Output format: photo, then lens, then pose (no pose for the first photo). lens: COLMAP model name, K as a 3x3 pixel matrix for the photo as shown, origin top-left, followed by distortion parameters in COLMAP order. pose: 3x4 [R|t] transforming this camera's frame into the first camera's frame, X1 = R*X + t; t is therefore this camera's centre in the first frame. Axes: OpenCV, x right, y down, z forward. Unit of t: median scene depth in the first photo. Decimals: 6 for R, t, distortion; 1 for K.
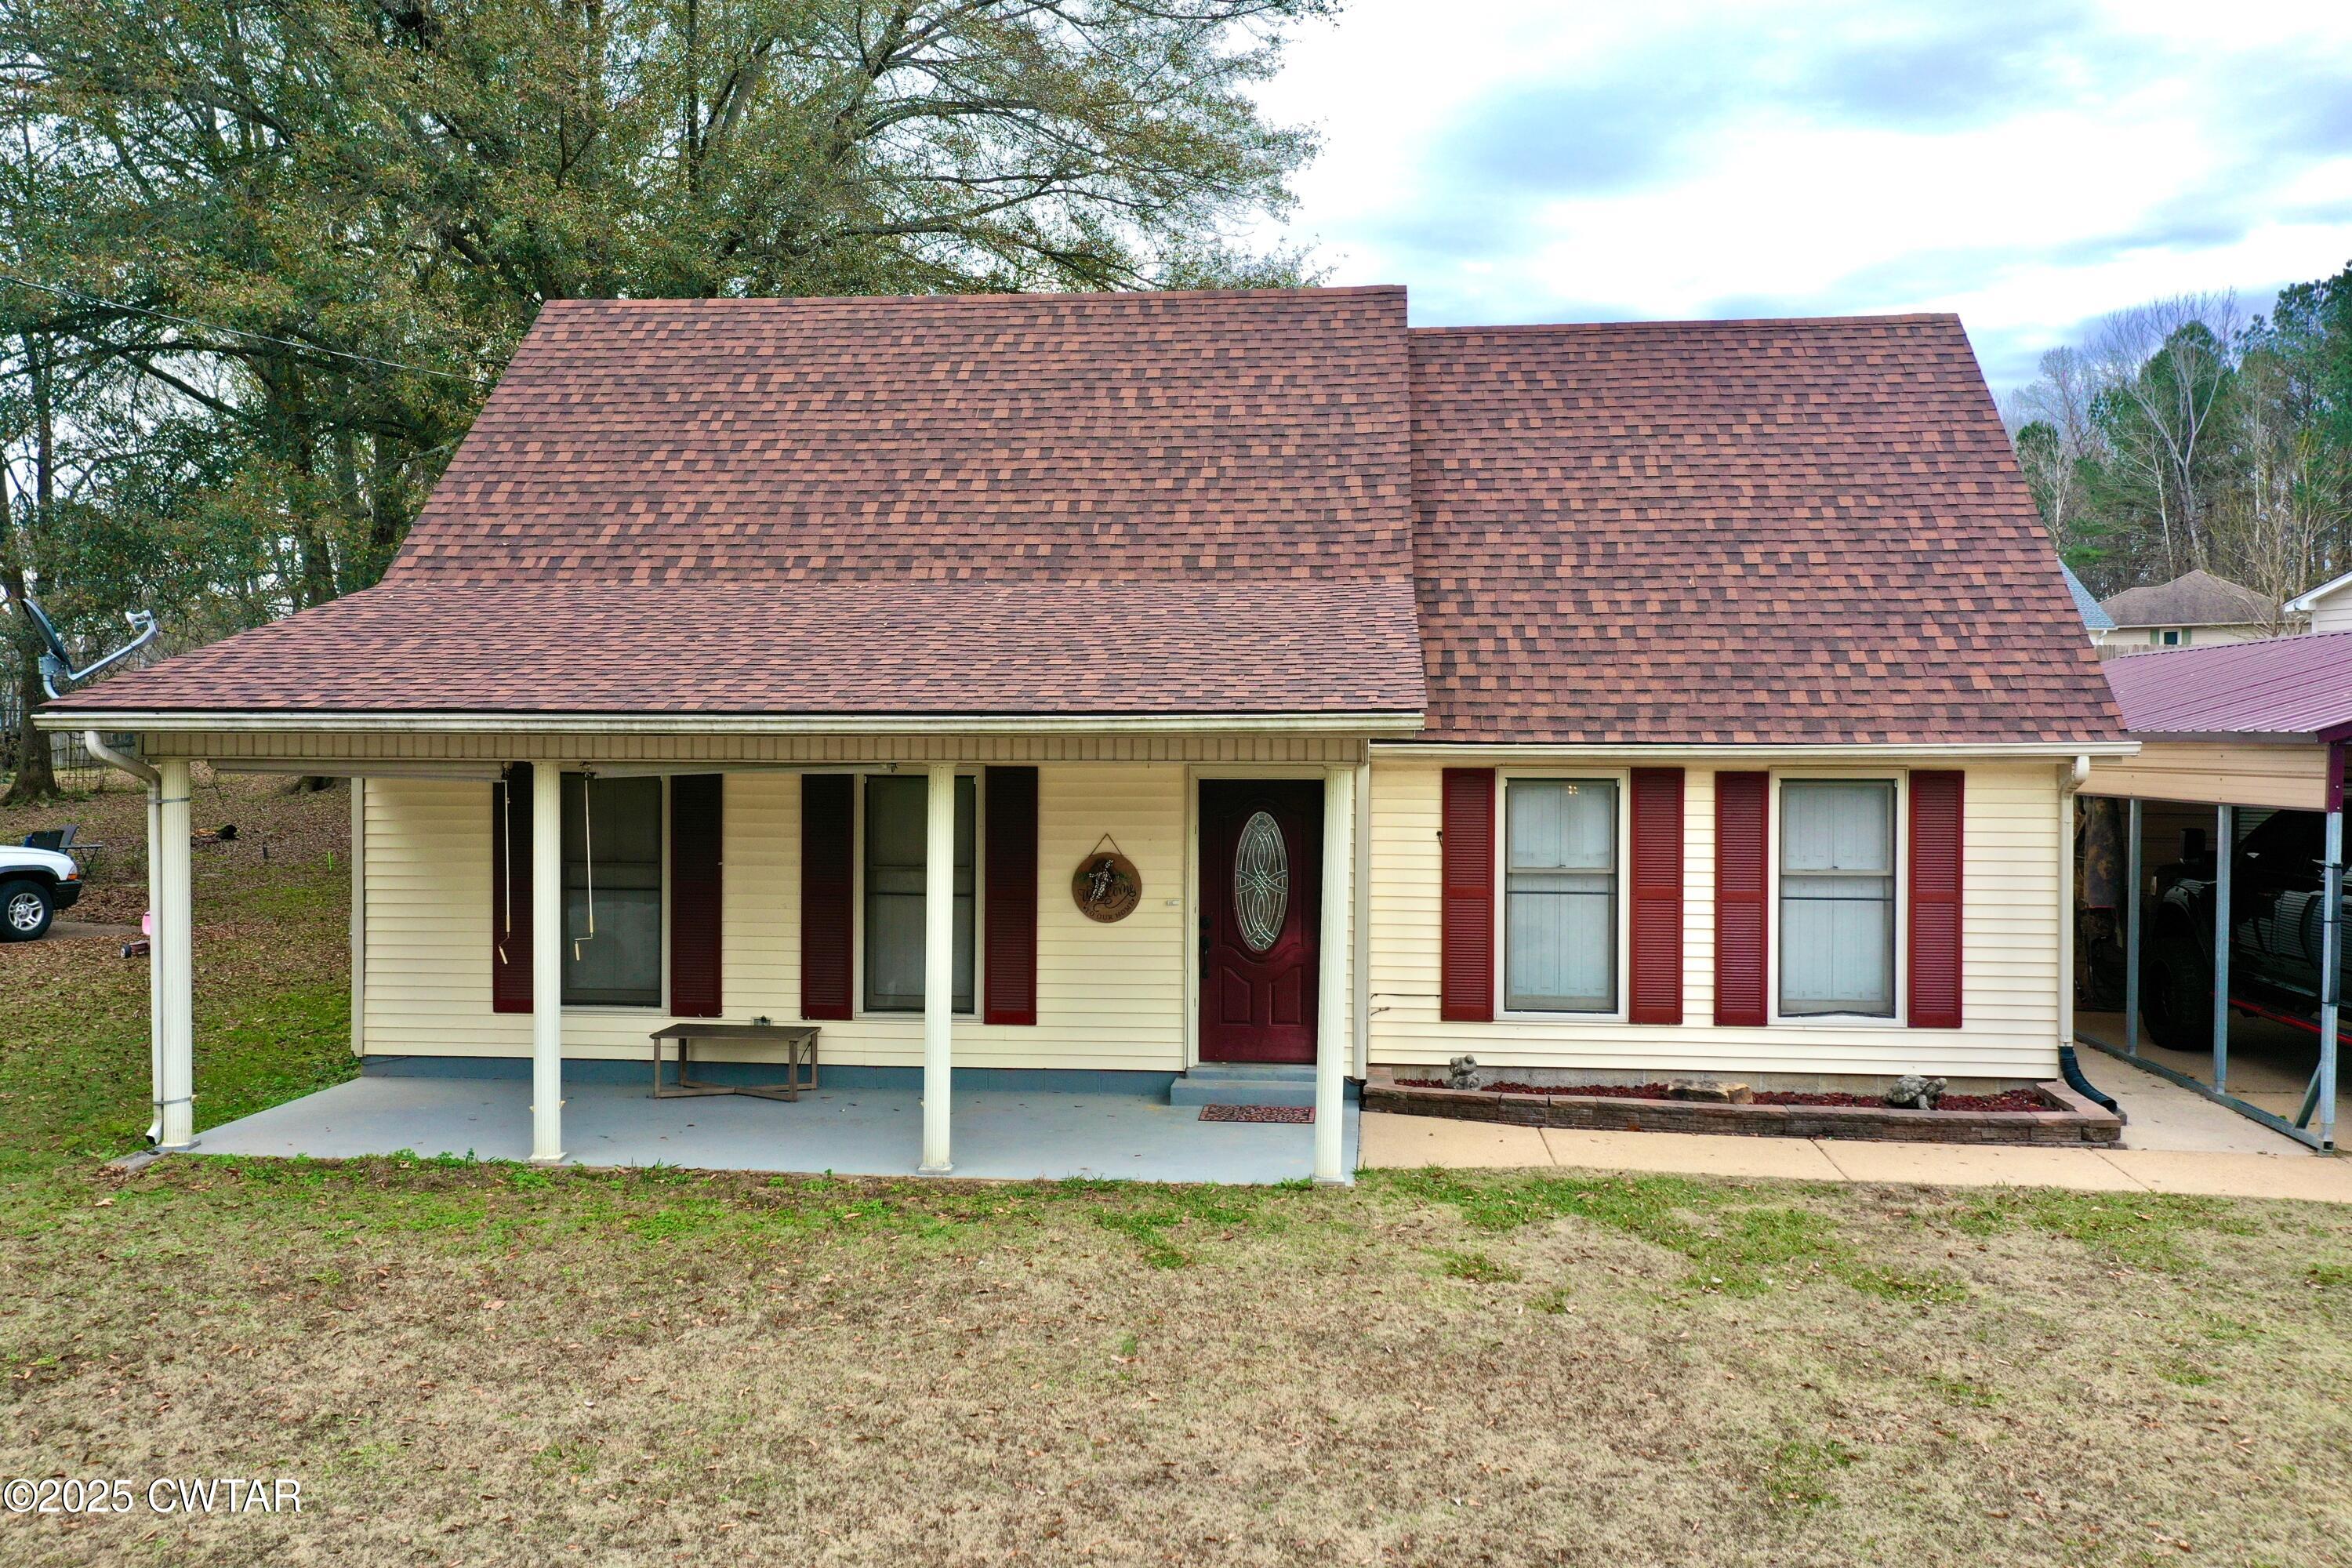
lens RADIAL K [[1863.6, 0, 1175.7], [0, 1863.6, 778.9], [0, 0, 1]] dist [-0.003456, 0.004699]
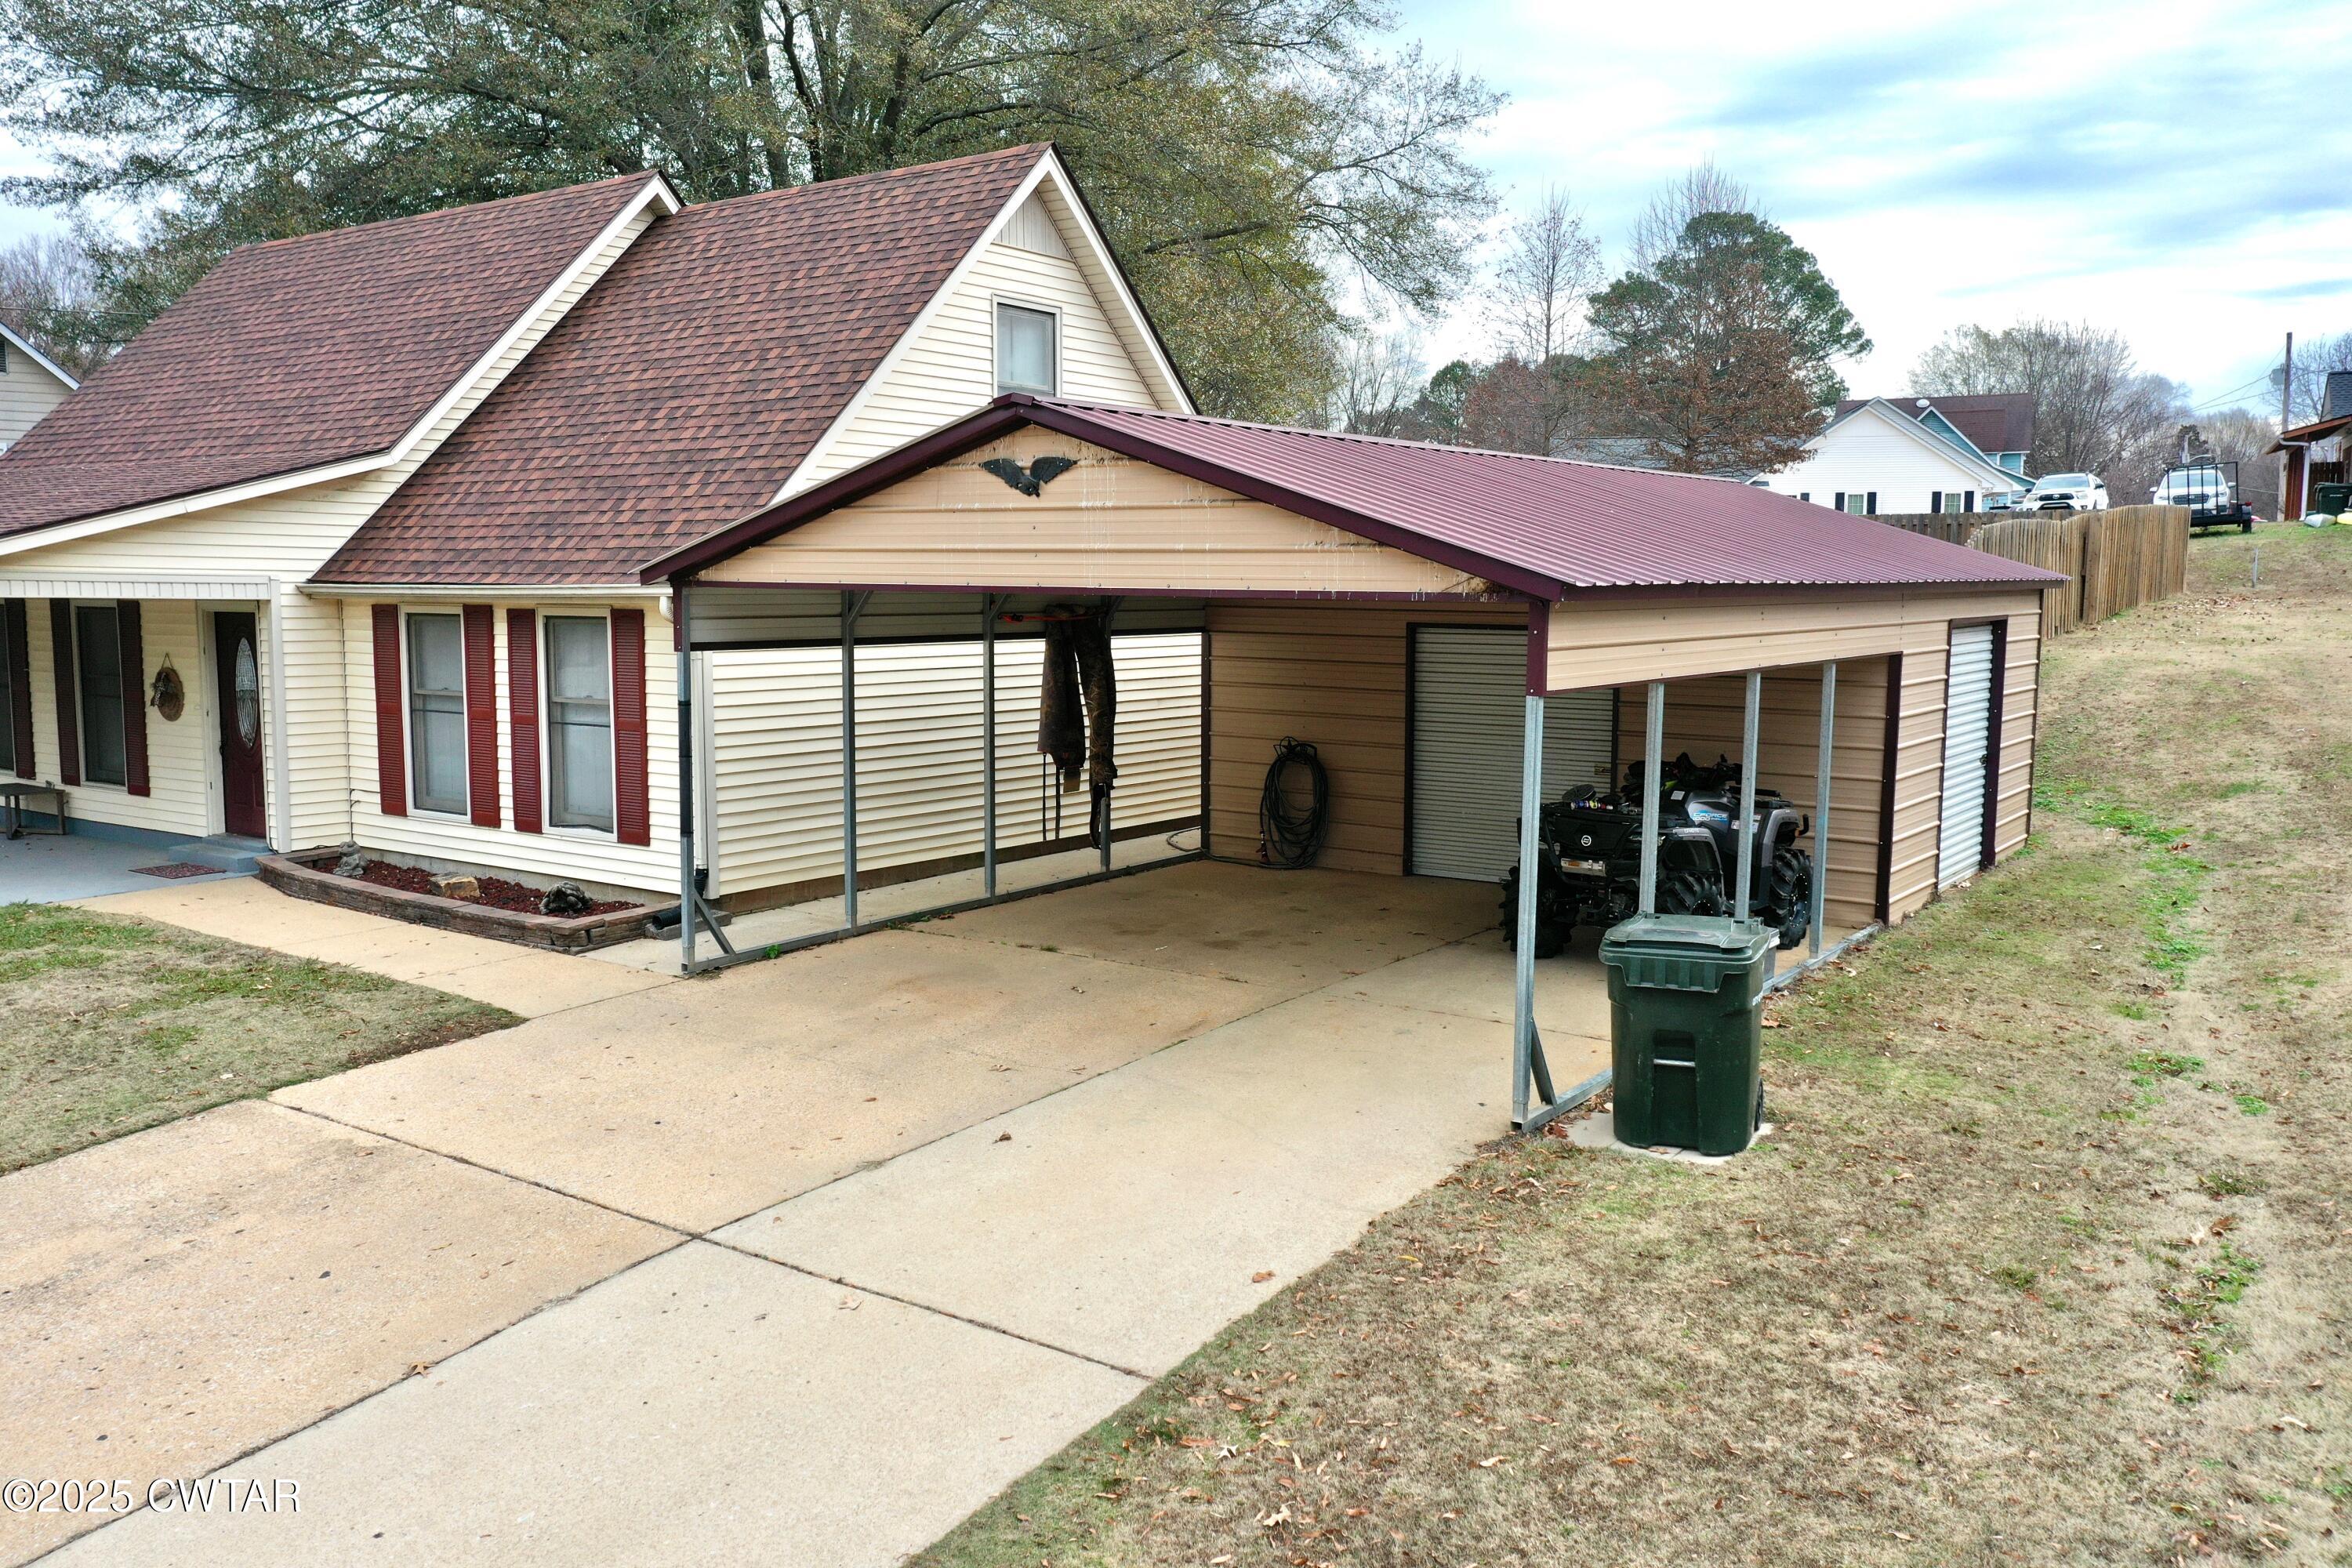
lens RADIAL K [[1863.6, 0, 1173.8], [0, 1863.6, 786.5], [0, 0, 1]] dist [-0.003456, 0.004699]
pose [[0.864015, 0.052996, -0.500668, 1.213067], [-0.024218, 0.997668, 0.063810, 0.022140], [0.502883, -0.043007, 0.863284, 0.214484]]
